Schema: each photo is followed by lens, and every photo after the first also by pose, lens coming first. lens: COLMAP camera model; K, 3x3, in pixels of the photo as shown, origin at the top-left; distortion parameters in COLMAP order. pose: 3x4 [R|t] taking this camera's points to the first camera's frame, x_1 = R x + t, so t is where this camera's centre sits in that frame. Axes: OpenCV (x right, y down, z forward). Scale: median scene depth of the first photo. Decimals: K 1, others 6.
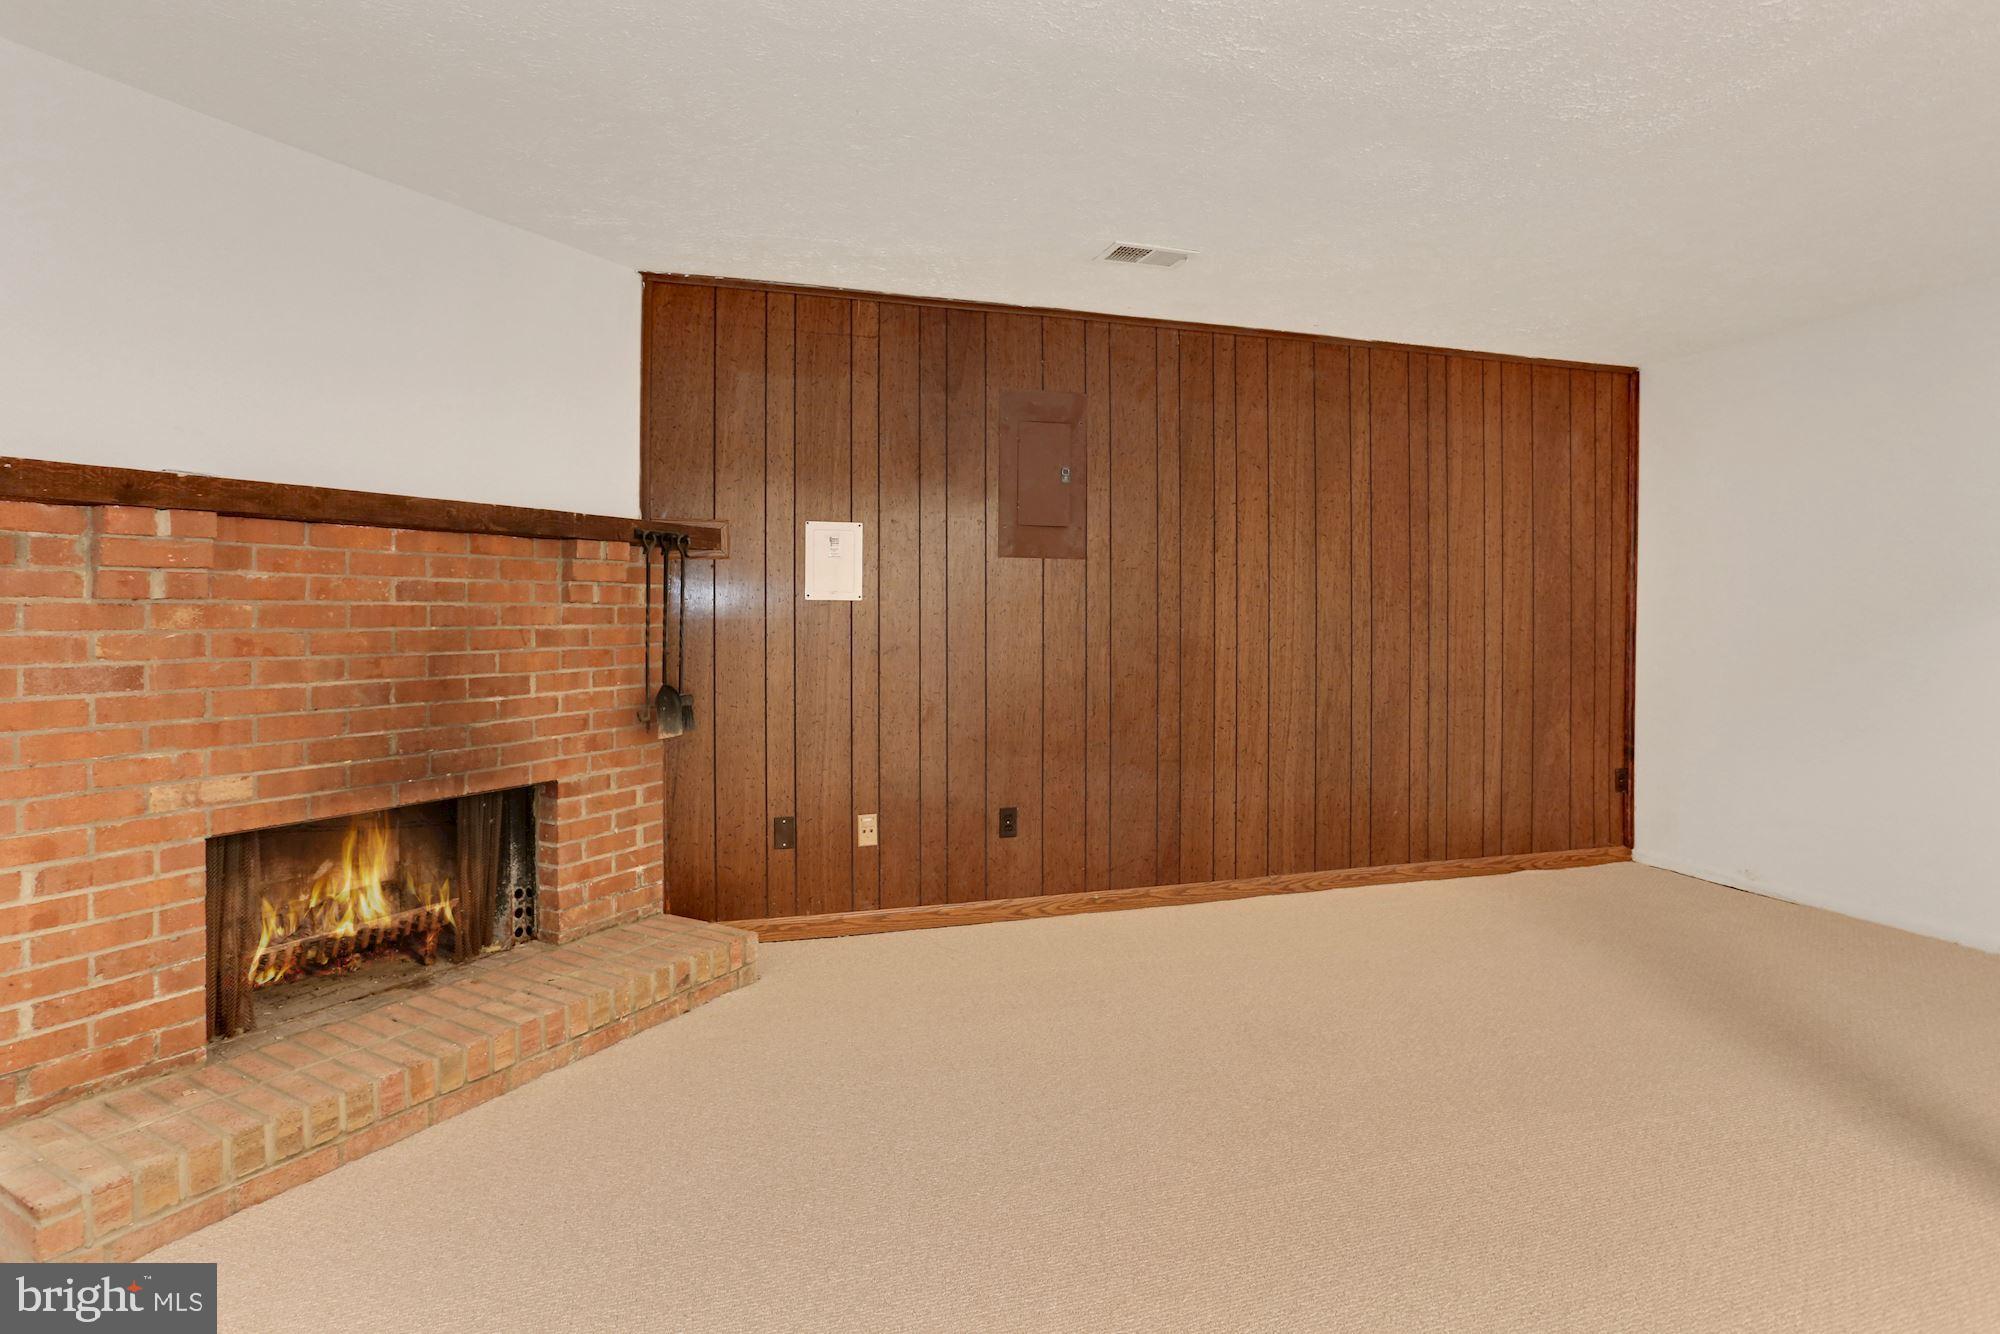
lens RADIAL K [[1017.6, 0, 1020.1], [0, 1017.6, 609.3], [0, 0, 1]] dist [-0.029770, 0.010811]
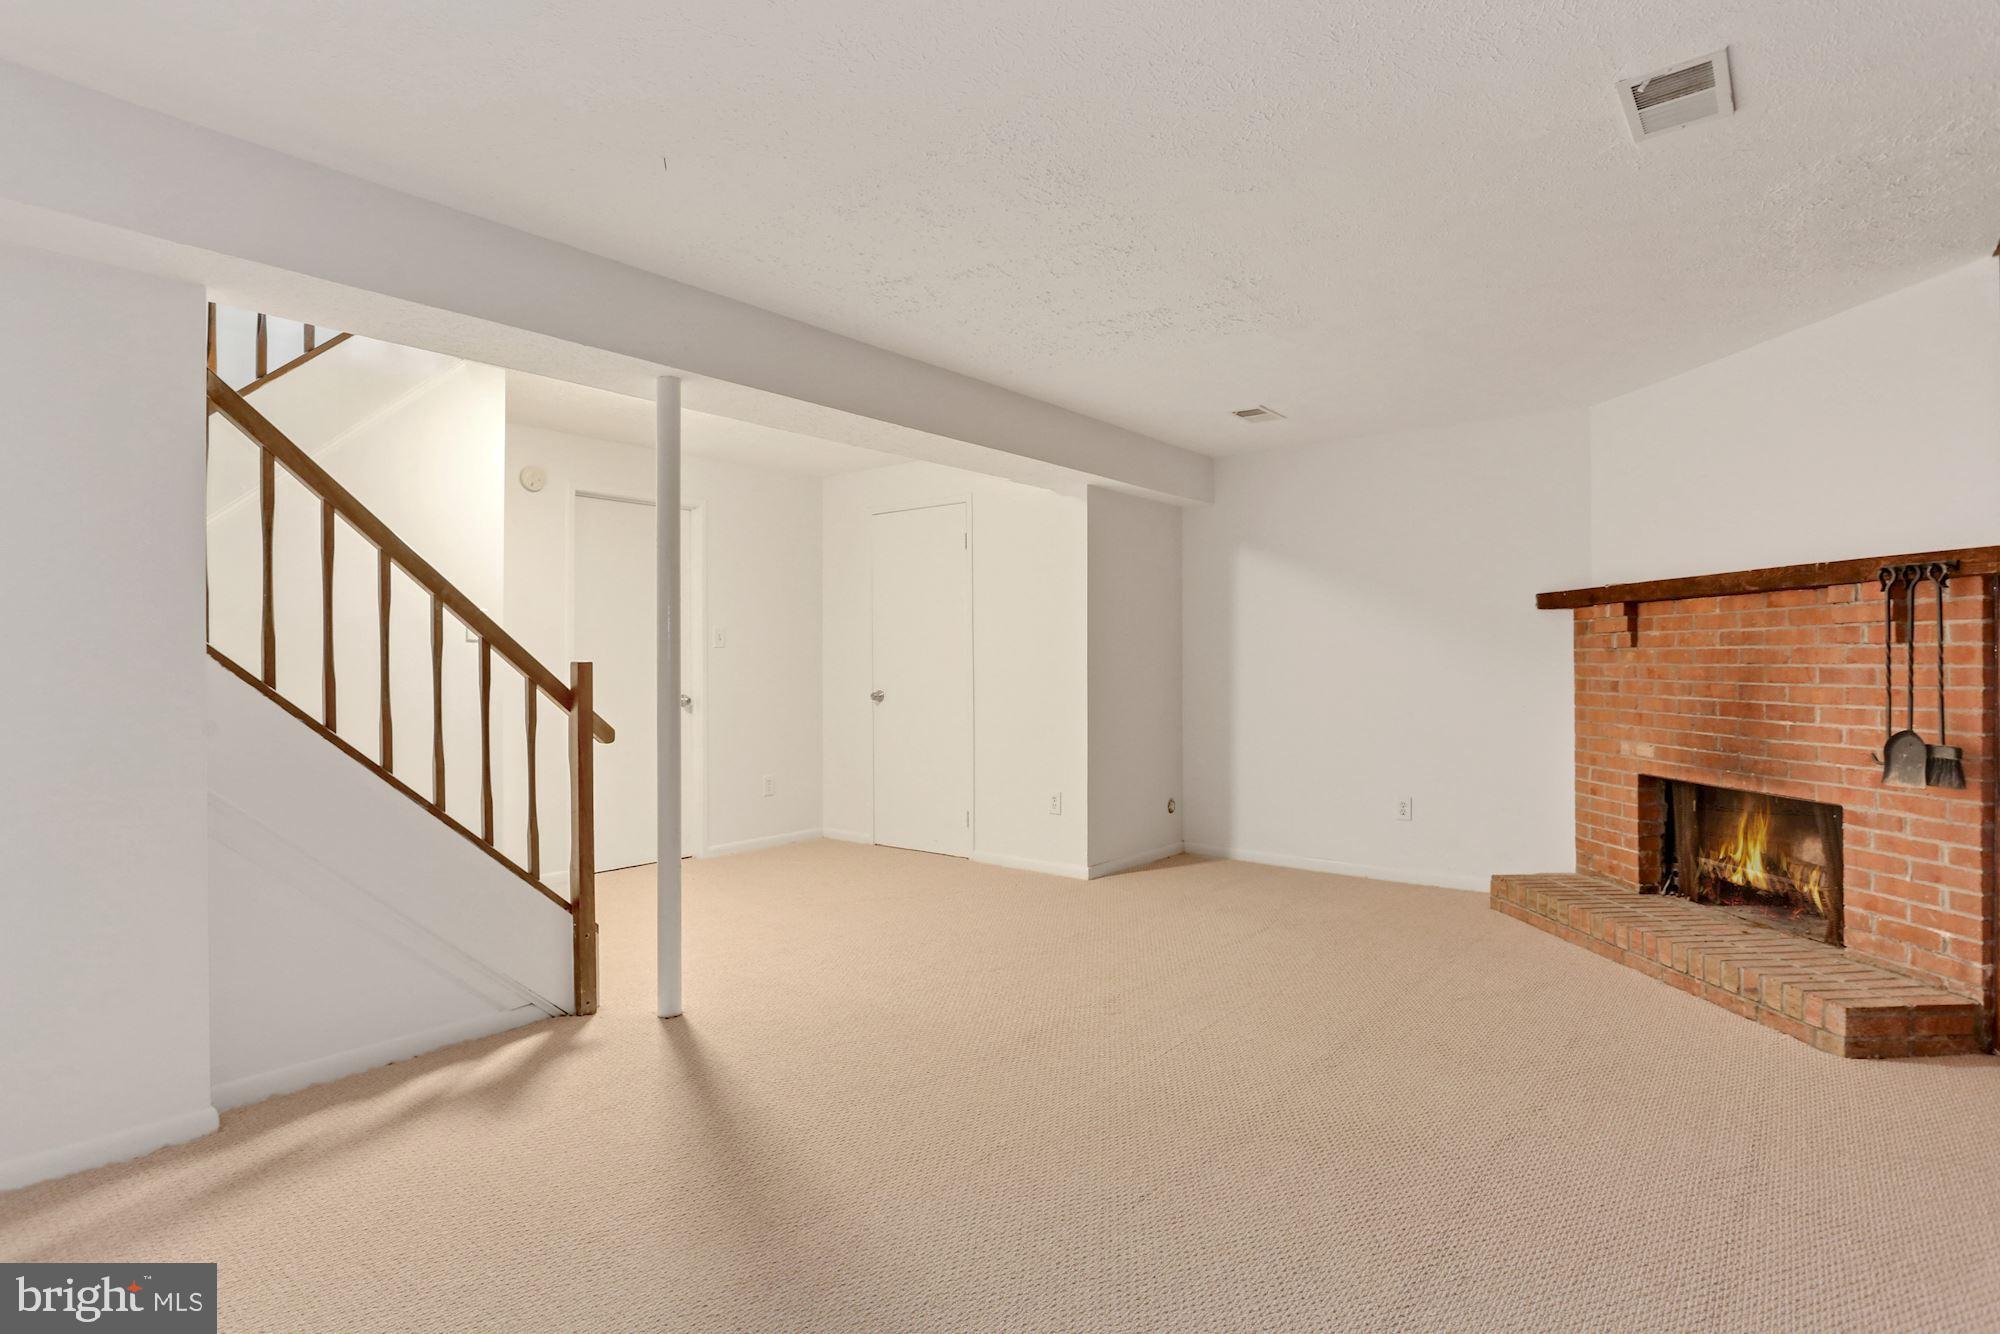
lens RADIAL K [[1017.6, 0, 999.7], [0, 1017.6, 665.4], [0, 0, 1]] dist [-0.029770, 0.010811]
pose [[-0.835884, -0.000595, -0.548906, 0.962941], [-0.001396, 0.999998, 0.001042, 0.018251], [0.548904, 0.001637, -0.835884, 1.499370]]
